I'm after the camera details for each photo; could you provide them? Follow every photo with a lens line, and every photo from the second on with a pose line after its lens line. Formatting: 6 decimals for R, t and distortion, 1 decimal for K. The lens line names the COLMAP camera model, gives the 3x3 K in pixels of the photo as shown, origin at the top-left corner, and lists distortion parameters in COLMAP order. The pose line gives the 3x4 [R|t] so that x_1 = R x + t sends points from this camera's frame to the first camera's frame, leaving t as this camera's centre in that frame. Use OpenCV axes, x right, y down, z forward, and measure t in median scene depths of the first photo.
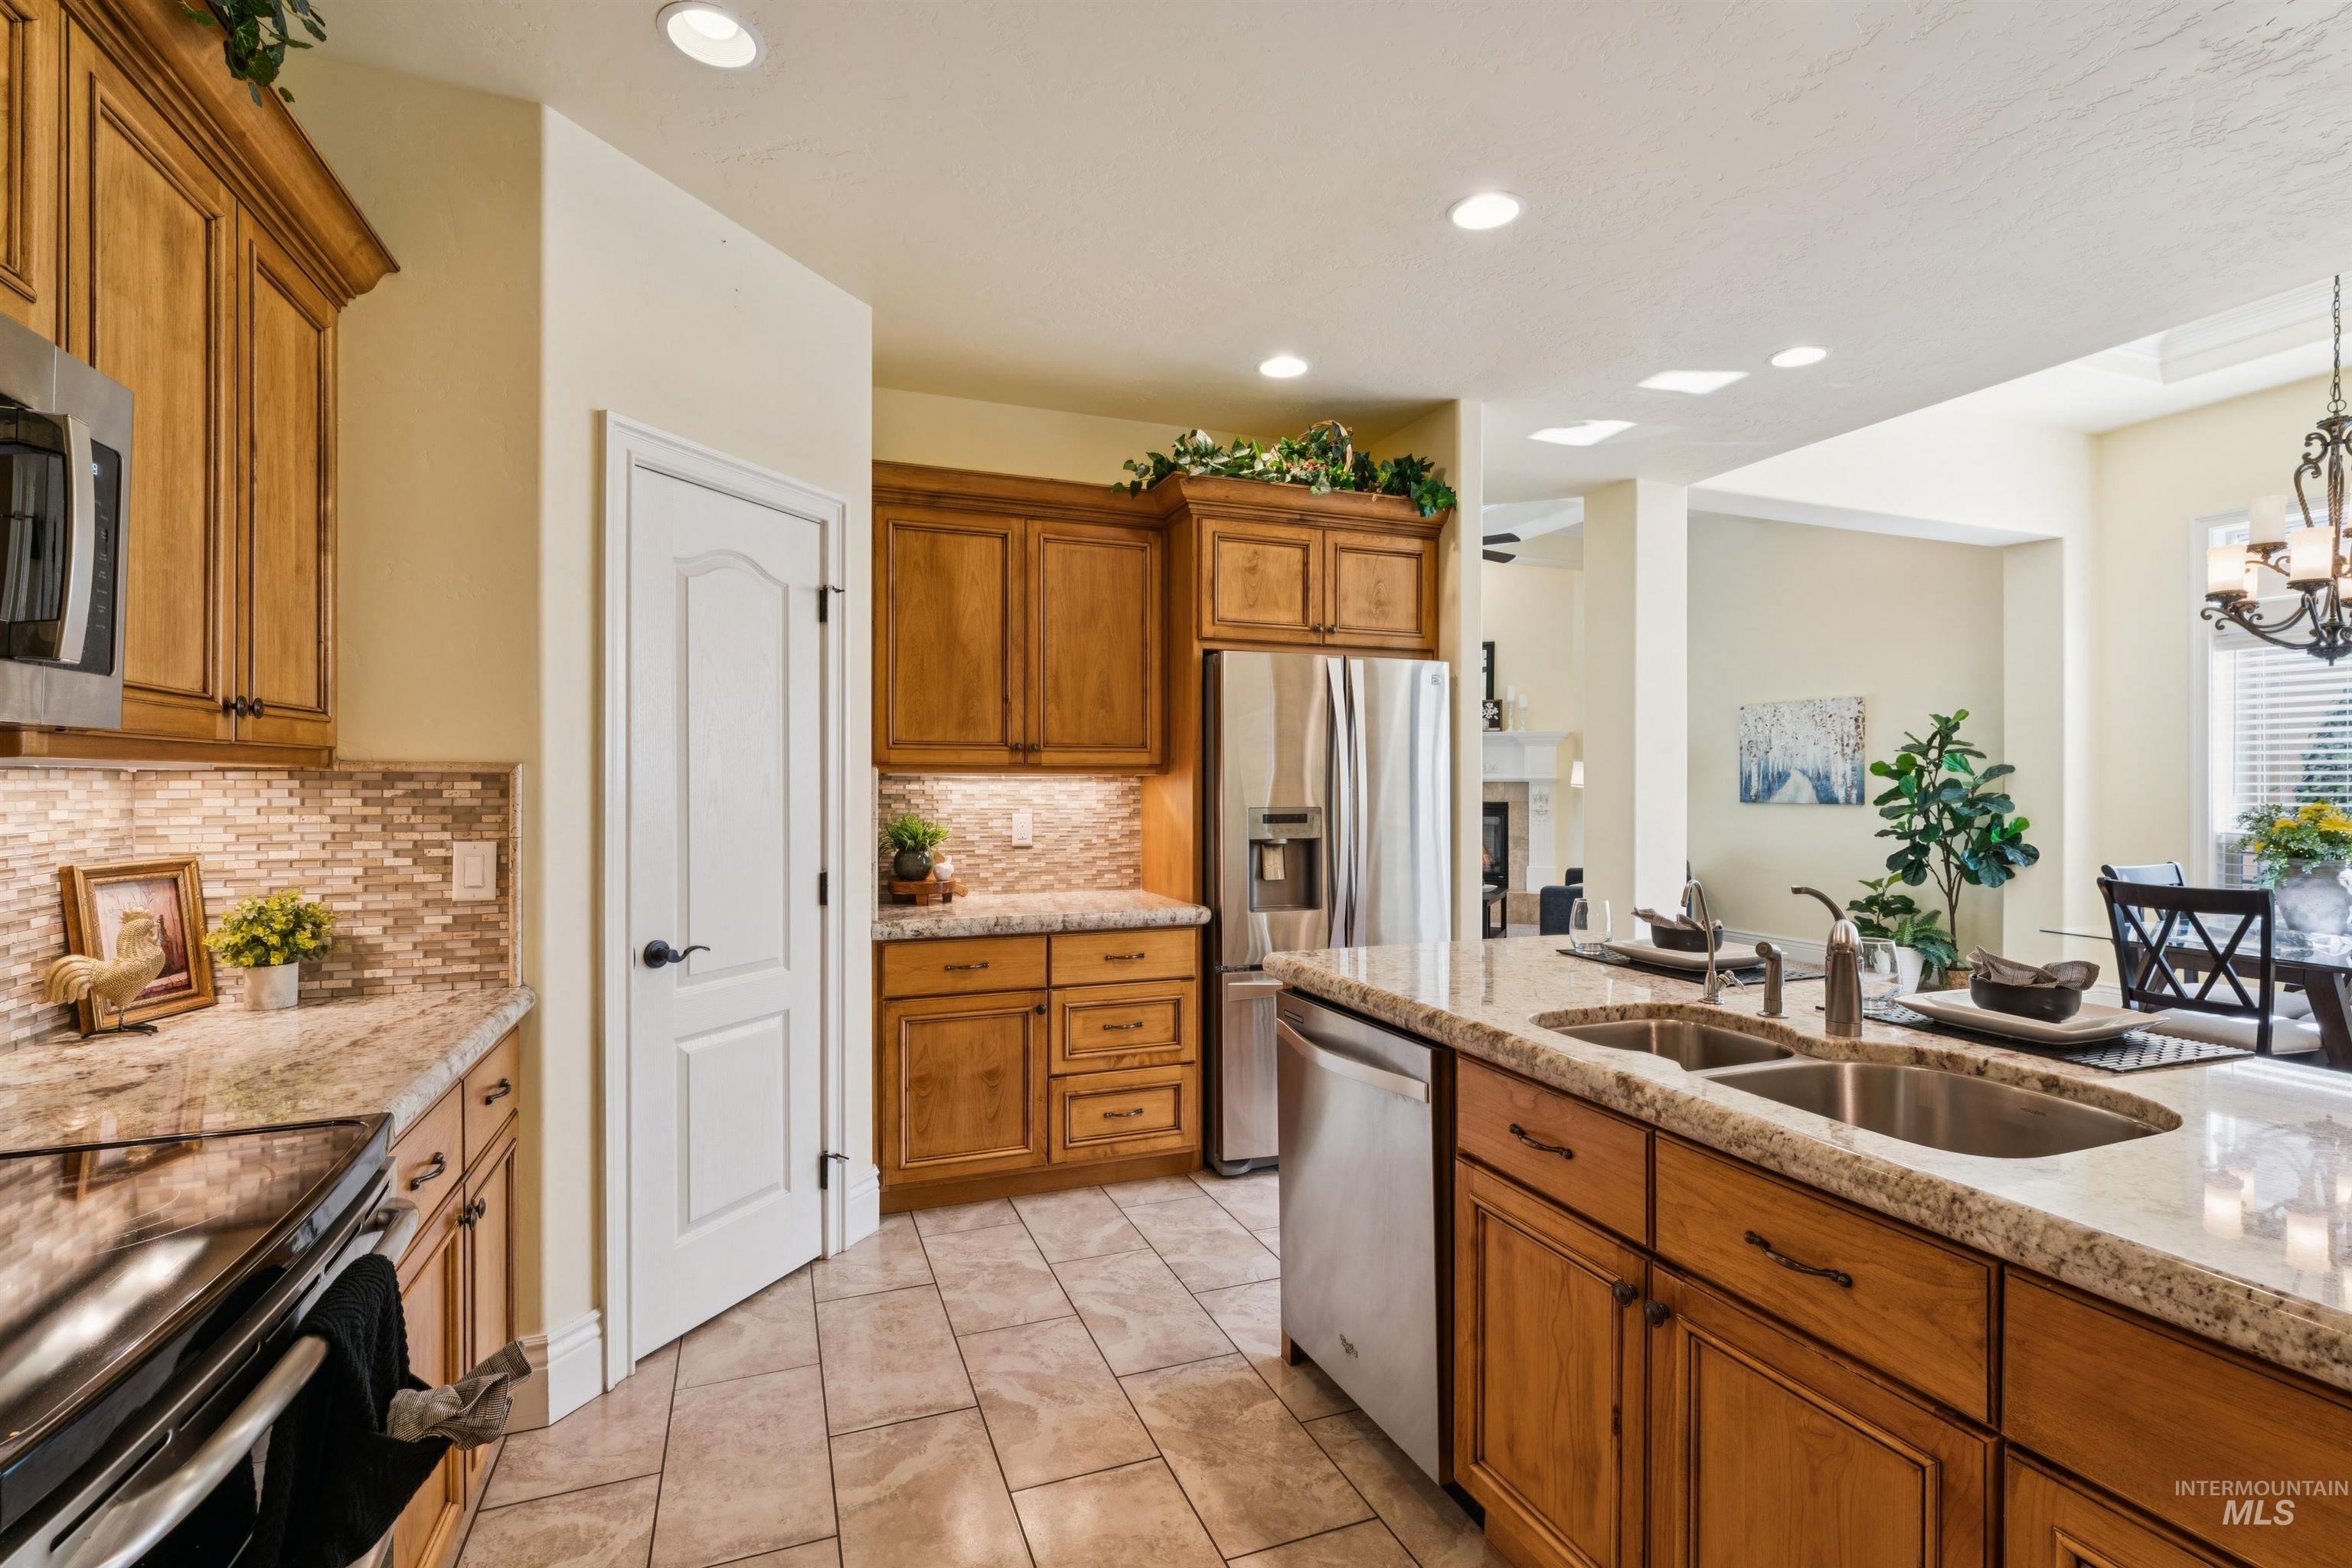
lens RADIAL K [[1074.9, 0, 1185.6], [0, 1074.9, 786.1], [0, 0, 1]] dist [-0.000555, 0.000496]
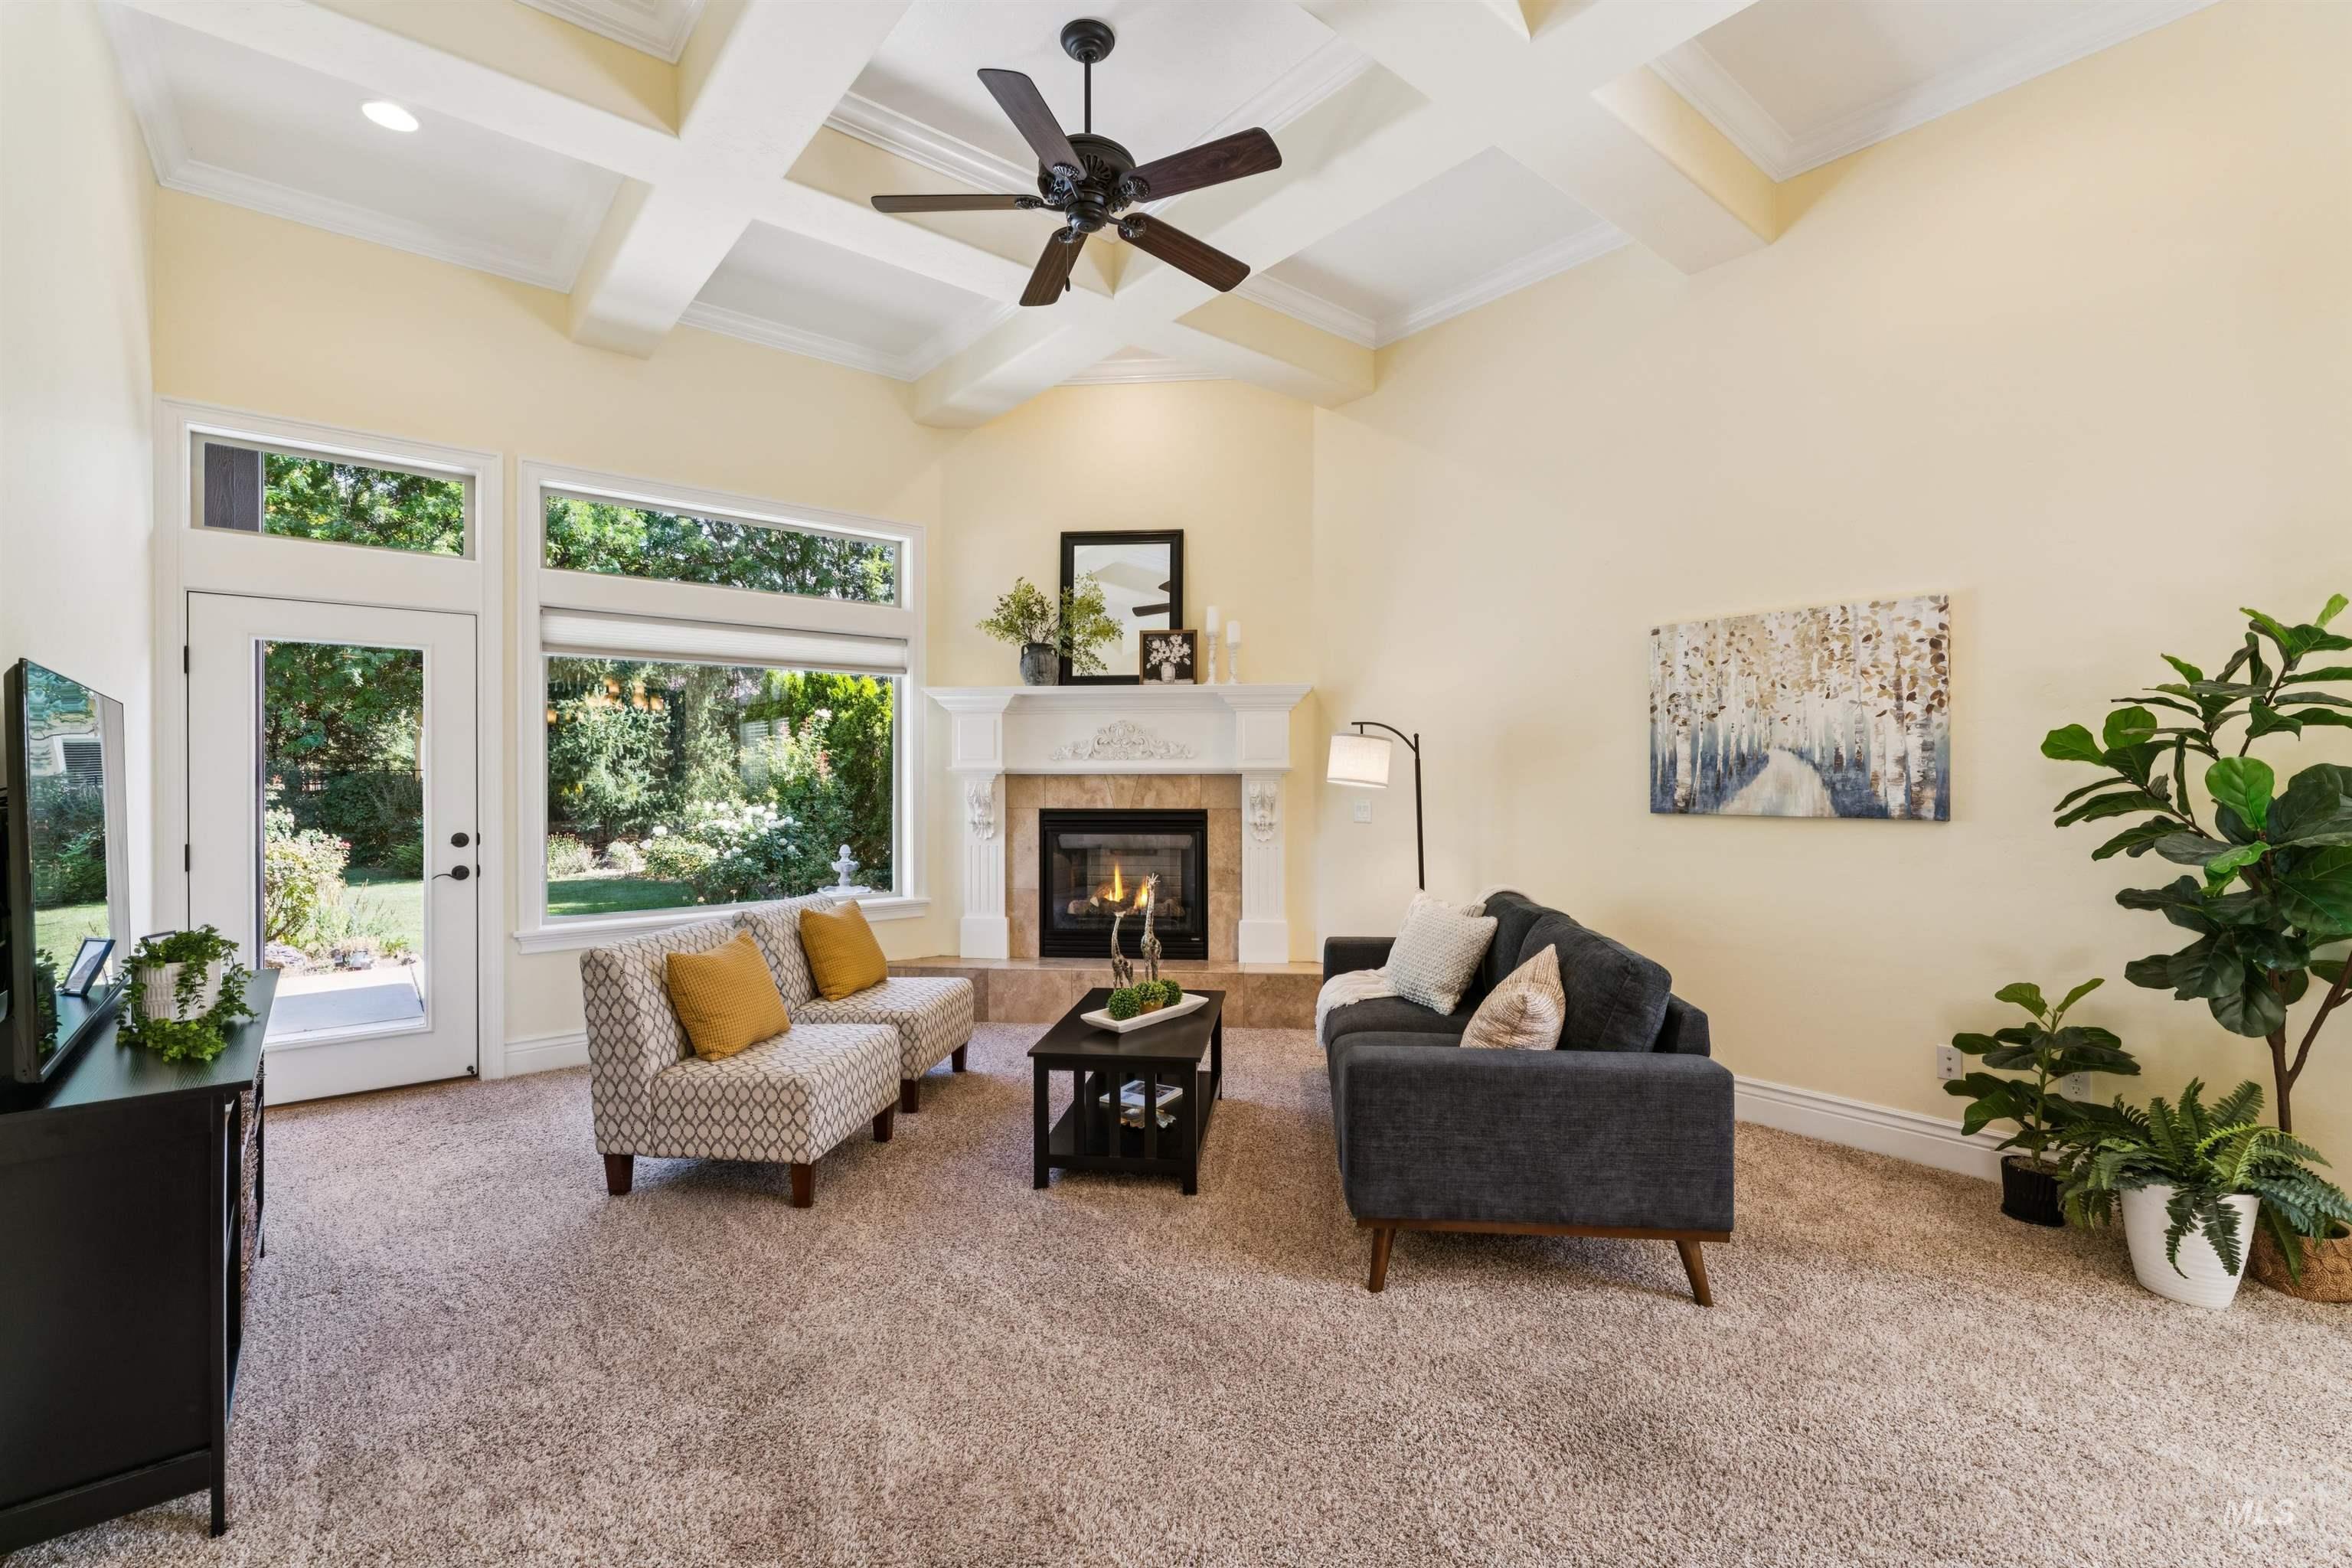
lens RADIAL K [[1013.8, 0, 1178.9], [0, 1013.8, 784.3], [0, 0, 1]] dist [-0.002886, -0.000582]
pose [[0.953105, -0.005452, 0.302589, 0.180940], [0.003357, 0.999967, 0.007441, -0.003629], [-0.302620, -0.006076, 0.953092, 0.726085]]
